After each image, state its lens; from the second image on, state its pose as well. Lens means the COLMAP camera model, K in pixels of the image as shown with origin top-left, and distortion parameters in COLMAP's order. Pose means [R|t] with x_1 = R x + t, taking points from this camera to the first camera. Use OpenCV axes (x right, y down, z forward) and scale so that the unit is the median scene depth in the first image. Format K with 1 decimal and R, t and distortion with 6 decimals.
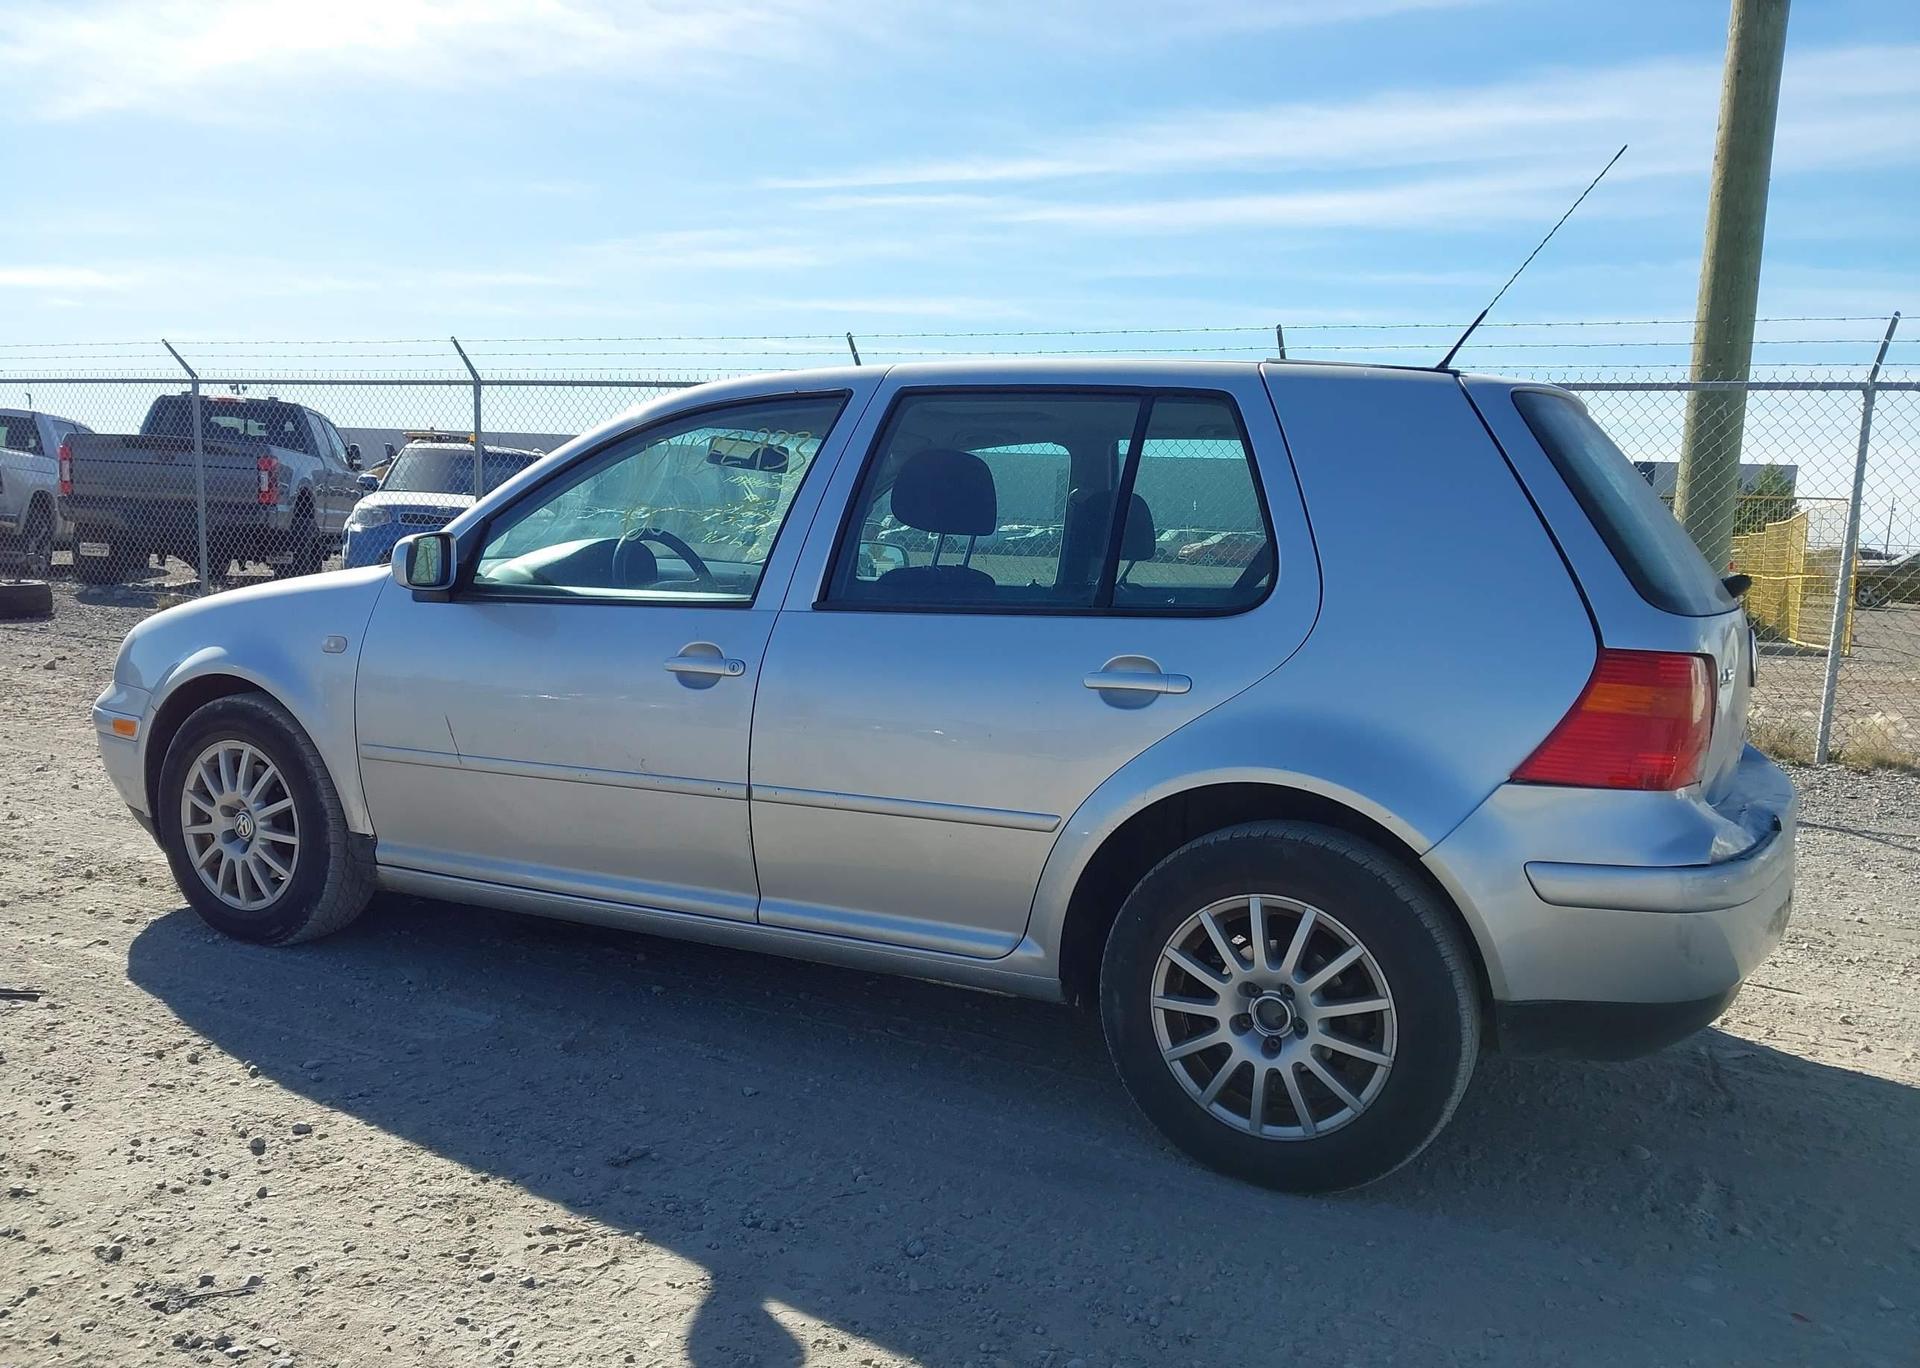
lens RADIAL K [[1520.8, 0, 959.0], [0, 1520.8, 686.3], [0, 0, 1]] dist [0.028221, -0.034367]
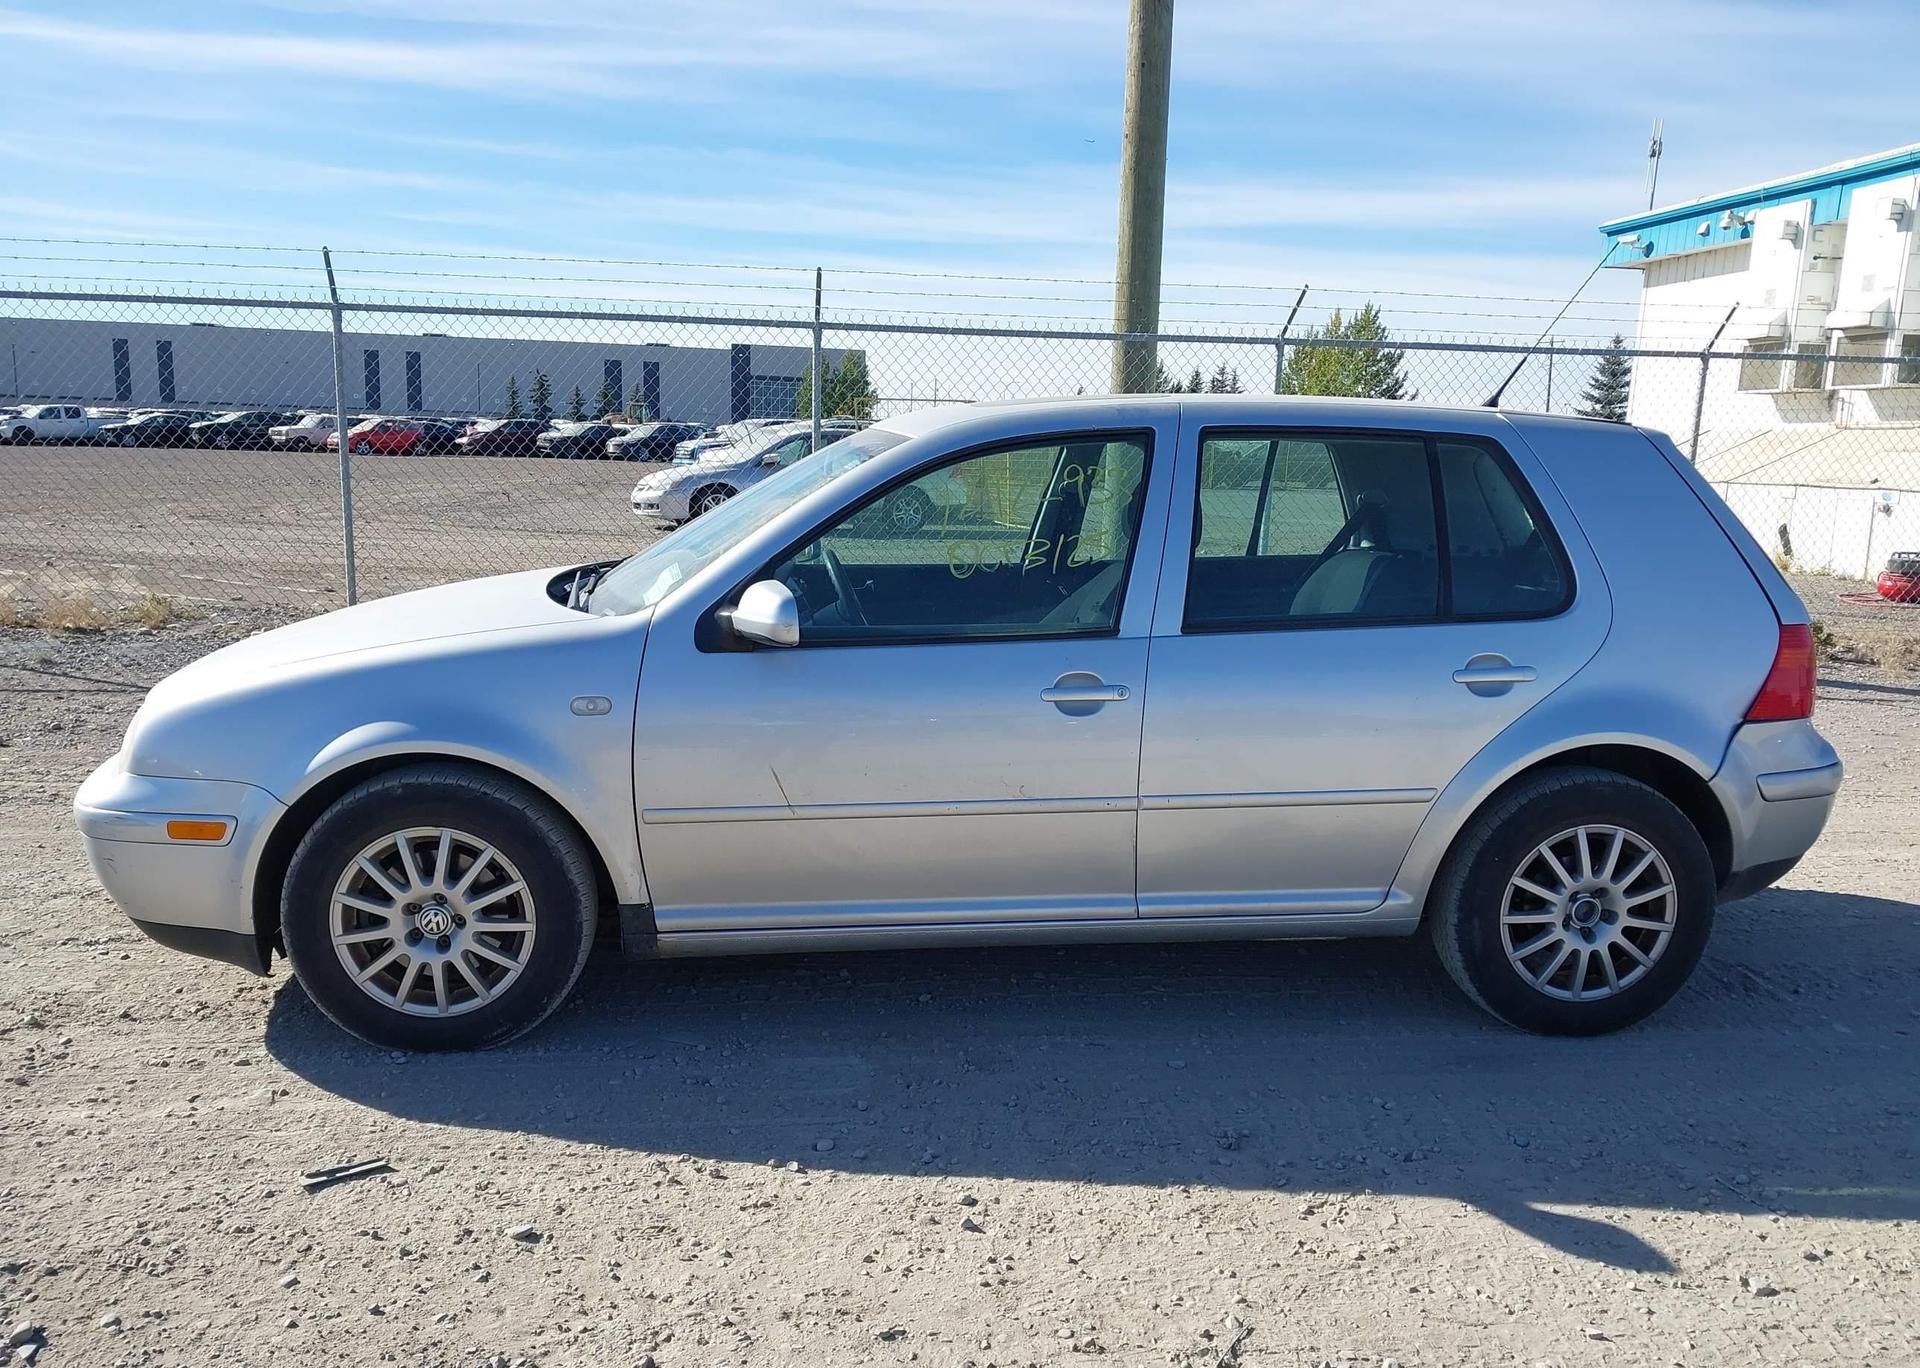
lens RADIAL K [[1520.8, 0, 968.3], [0, 1520.8, 695.9], [0, 0, 1]] dist [0.028221, -0.034367]
pose [[0.838234, -0.112856, 0.533505, -0.933093], [0.067113, 0.992263, 0.104455, -0.149076], [-0.541165, -0.051752, 0.839322, 0.165497]]
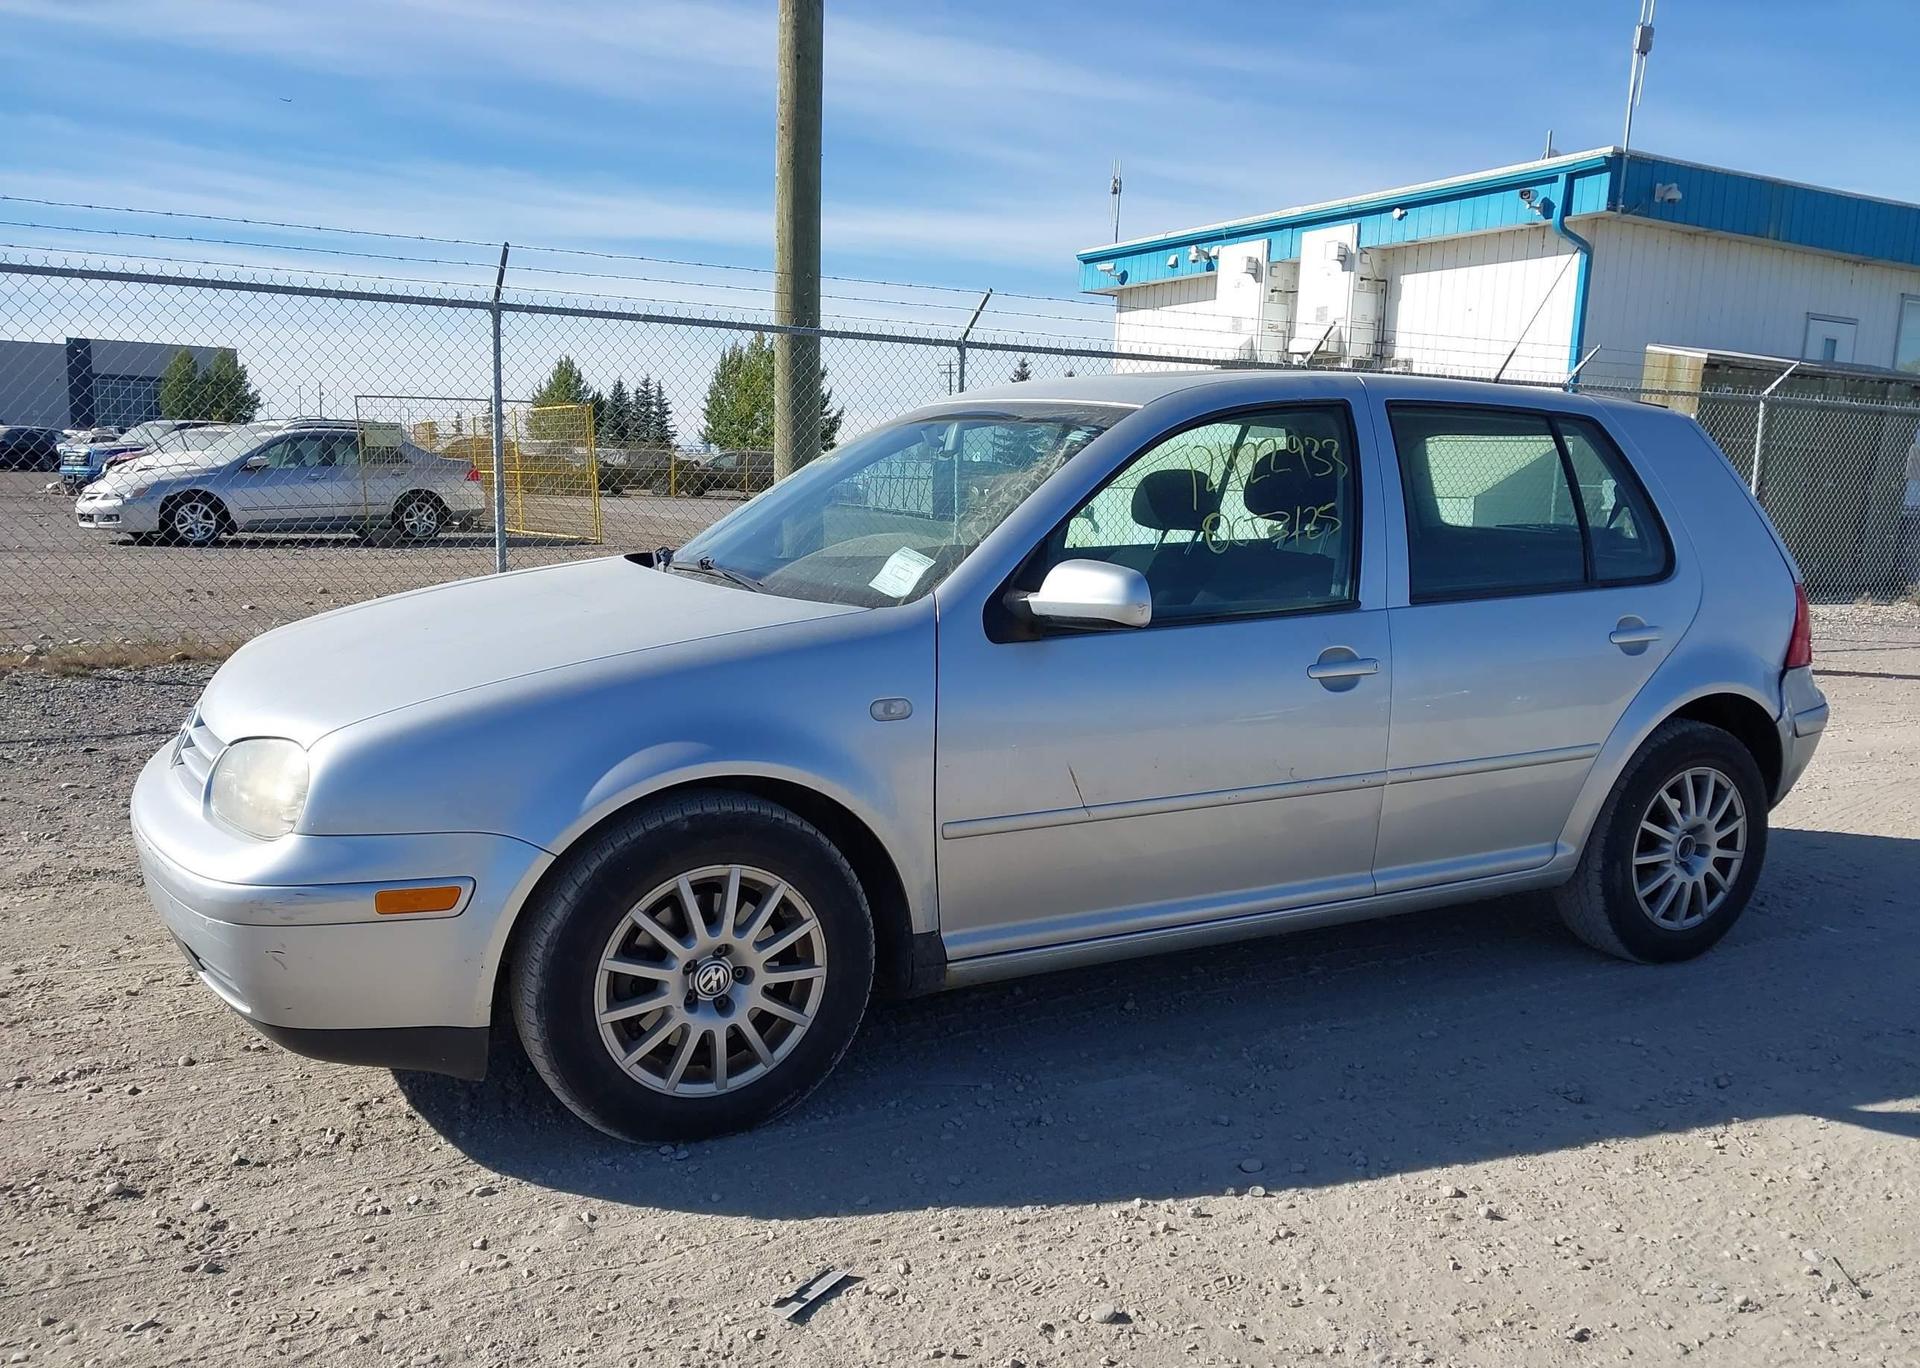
lens RADIAL K [[1520.8, 0, 971.5], [0, 1520.8, 688.8], [0, 0, 1]] dist [0.028221, -0.034367]
pose [[0.572472, -0.143826, 0.807211, -1.345609], [0.079678, 0.989594, 0.119815, -0.168577], [-0.816044, -0.004274, 0.577974, 0.690859]]
